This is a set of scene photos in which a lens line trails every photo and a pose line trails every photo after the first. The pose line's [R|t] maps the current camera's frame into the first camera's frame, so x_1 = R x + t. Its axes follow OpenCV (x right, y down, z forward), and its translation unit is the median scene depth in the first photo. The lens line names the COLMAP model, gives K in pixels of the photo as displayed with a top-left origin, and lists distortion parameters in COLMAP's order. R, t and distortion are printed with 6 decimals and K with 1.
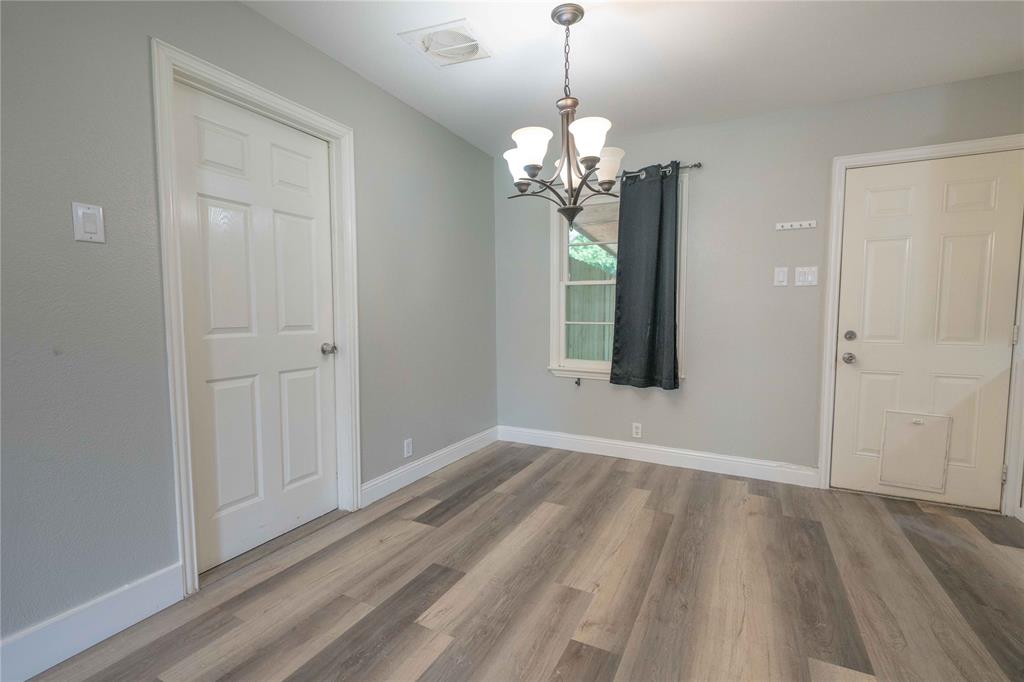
lens RADIAL K [[463.2, 0, 512.0], [0, 463.2, 341.0], [0, 0, 1]] dist [-0.002027, 0.001298]
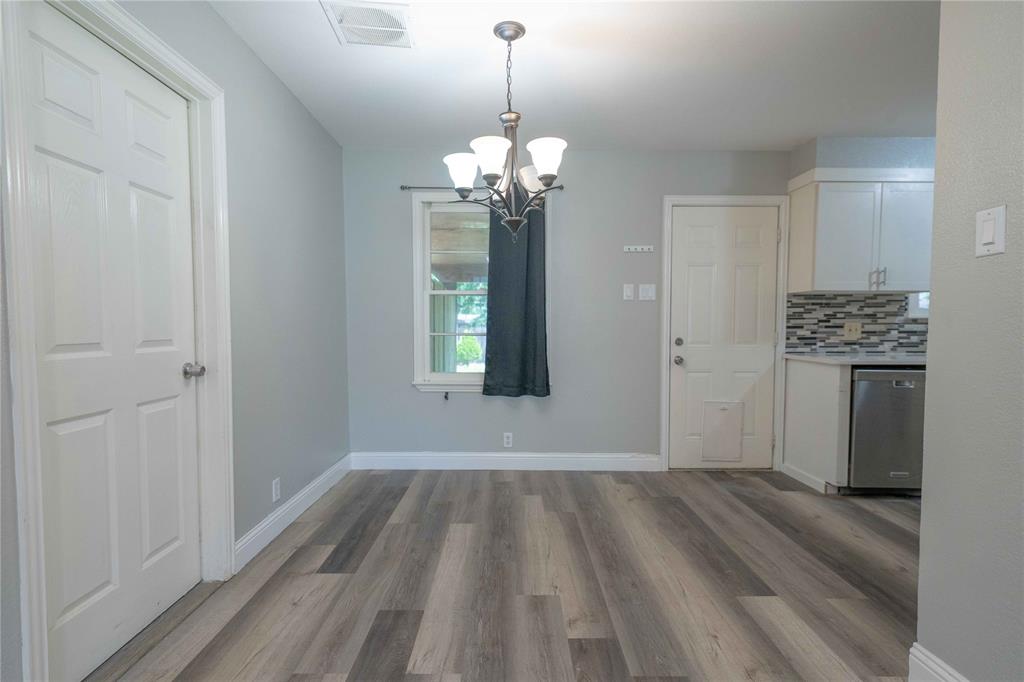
lens RADIAL K [[501.5, 0, 512.0], [0, 501.5, 341.0], [0, 0, 1]] dist [0.002582, 0.000282]
pose [[0.889072, -0.016350, 0.457475, -0.292906], [0.029214, 0.999351, -0.021060, 0.001339], [-0.456834, 0.032089, 0.888973, 0.026065]]
